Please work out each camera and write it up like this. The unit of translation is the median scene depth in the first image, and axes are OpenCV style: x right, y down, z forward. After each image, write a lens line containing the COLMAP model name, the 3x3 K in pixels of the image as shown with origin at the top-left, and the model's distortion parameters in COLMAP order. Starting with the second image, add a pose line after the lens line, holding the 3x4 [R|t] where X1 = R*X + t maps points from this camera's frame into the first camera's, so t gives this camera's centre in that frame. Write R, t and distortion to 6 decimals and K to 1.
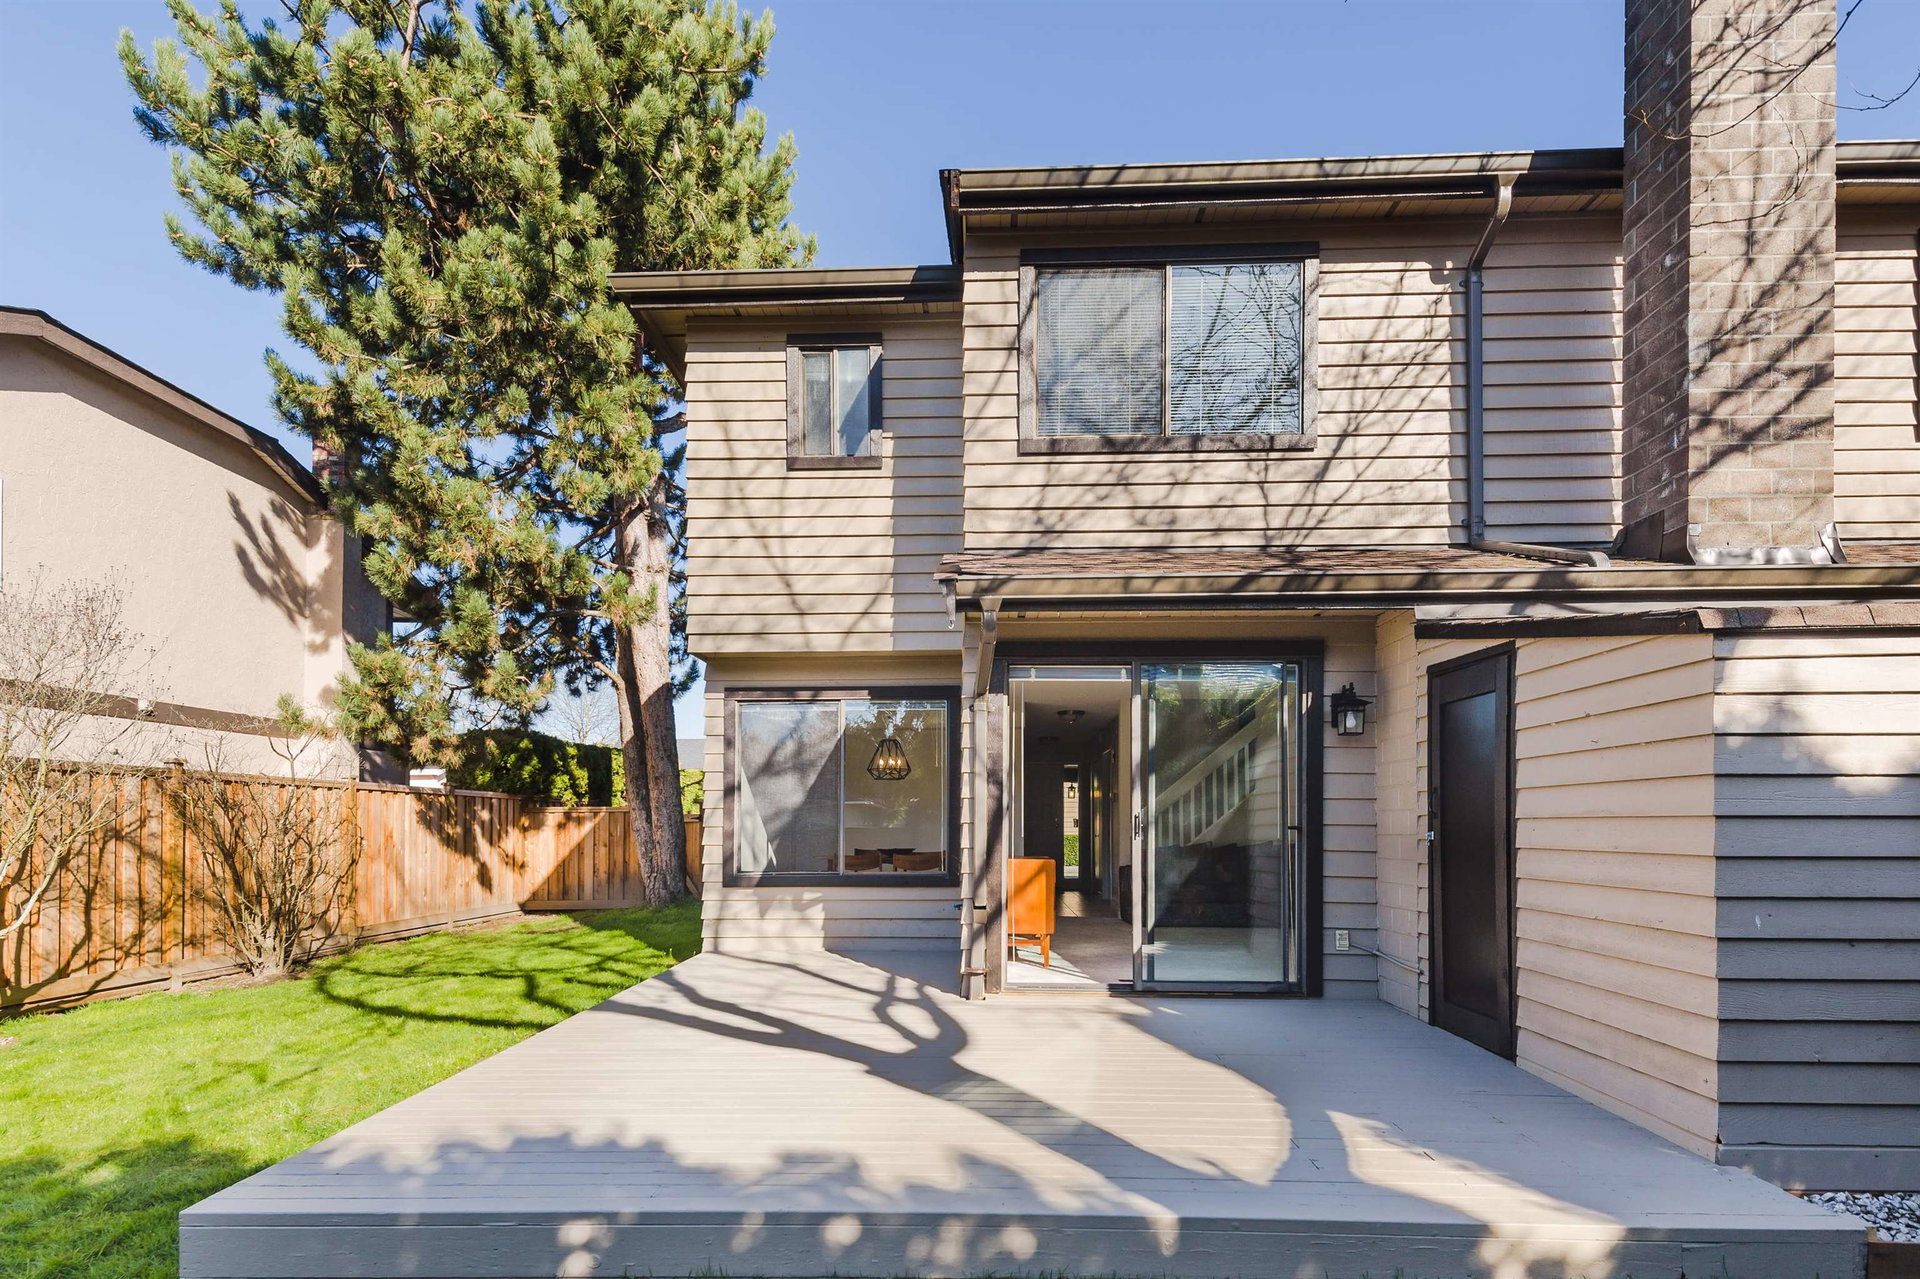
lens RADIAL K [[967.4, 0, 957.8], [0, 967.4, 813.5], [0, 0, 1]] dist [0.015520, -0.000196]
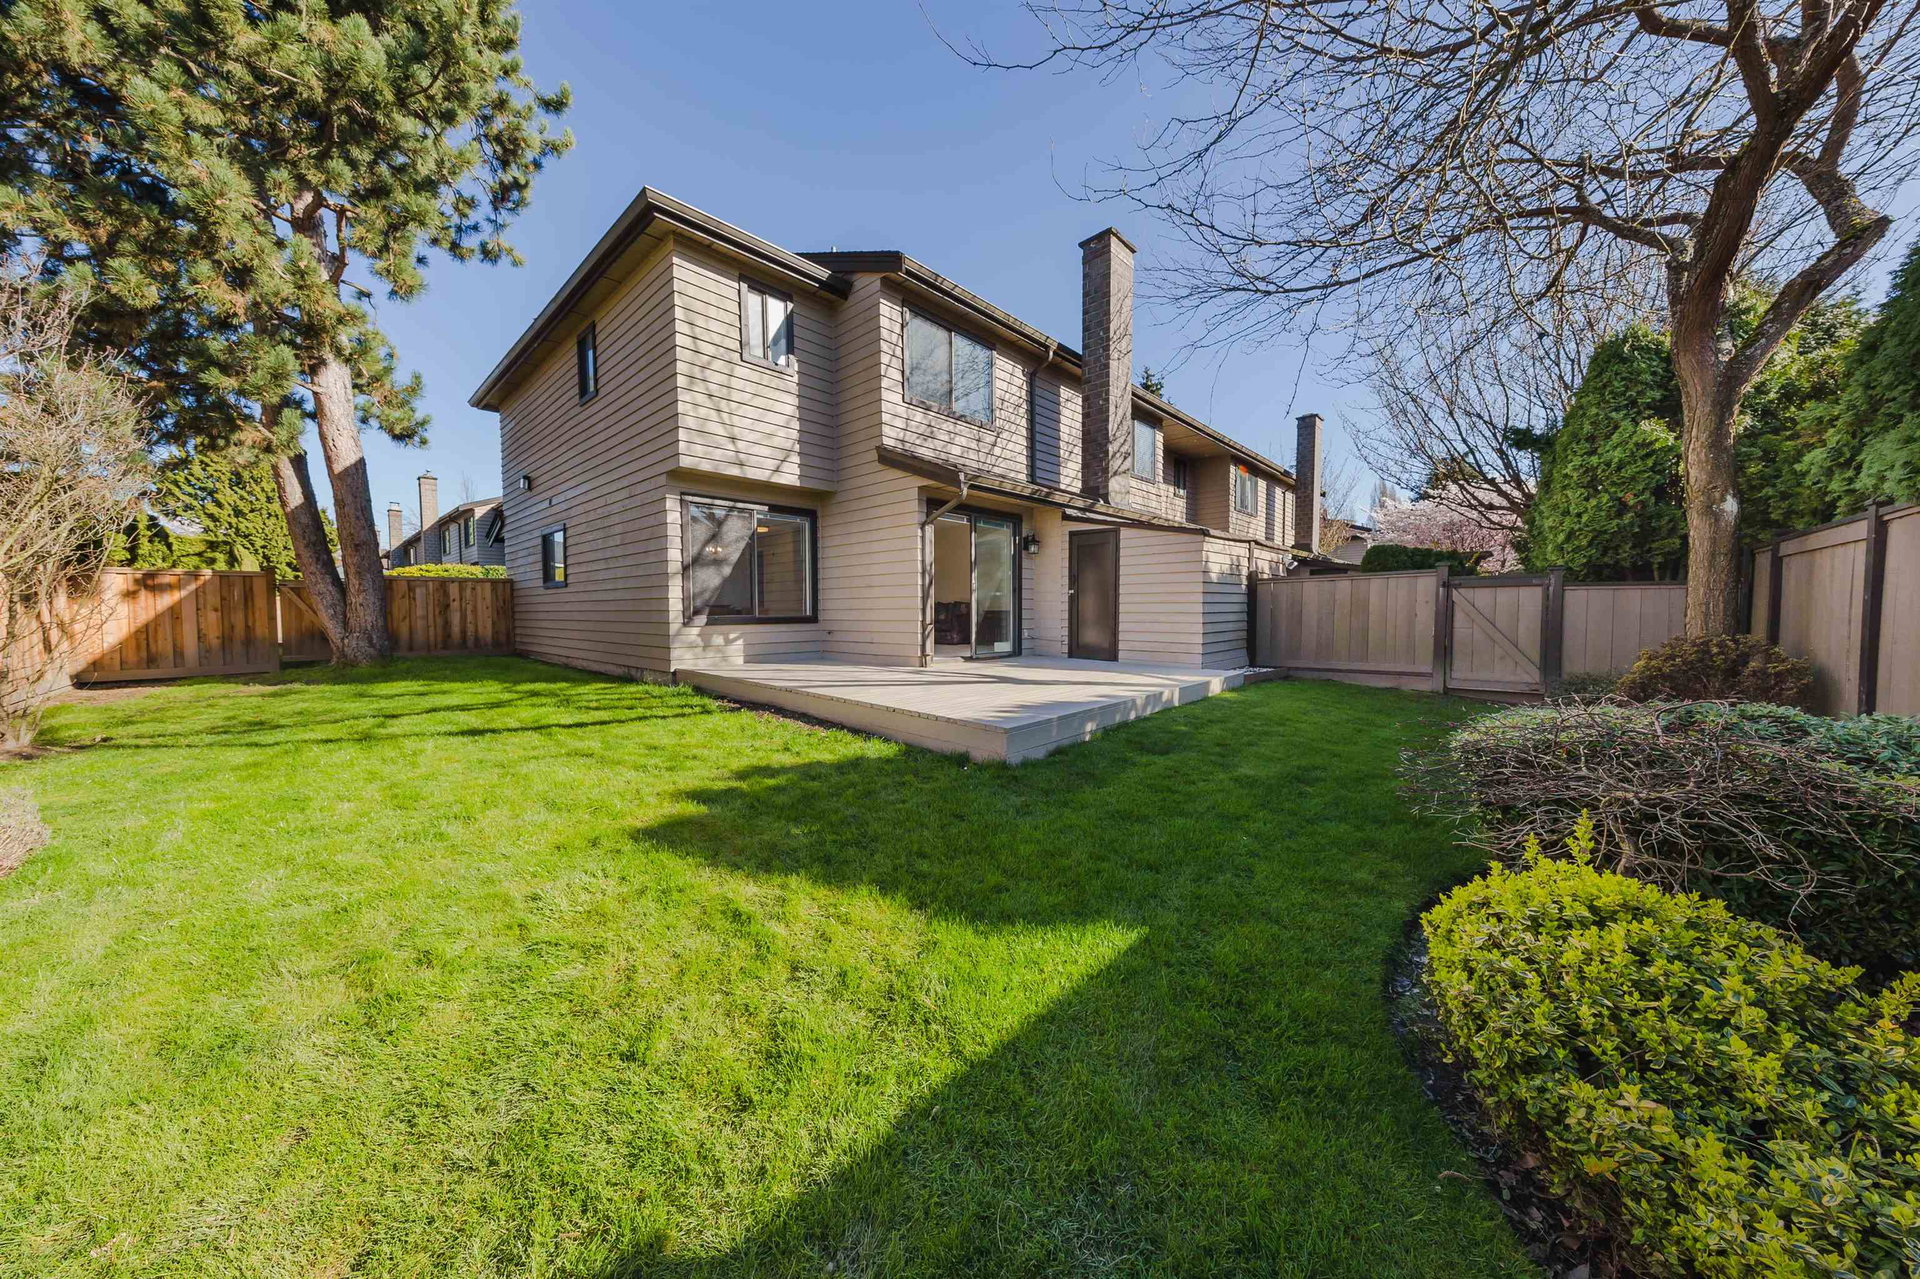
lens RADIAL K [[610.3, 0, 960.0], [0, 610.3, 639.5], [0, 0, 1]] dist [-0.000666, -0.000125]
pose [[0.649721, -0.039451, 0.759148, -0.844980], [-0.009689, 0.998142, 0.060163, 0.044878], [-0.760111, -0.046444, 0.648132, 0.067628]]
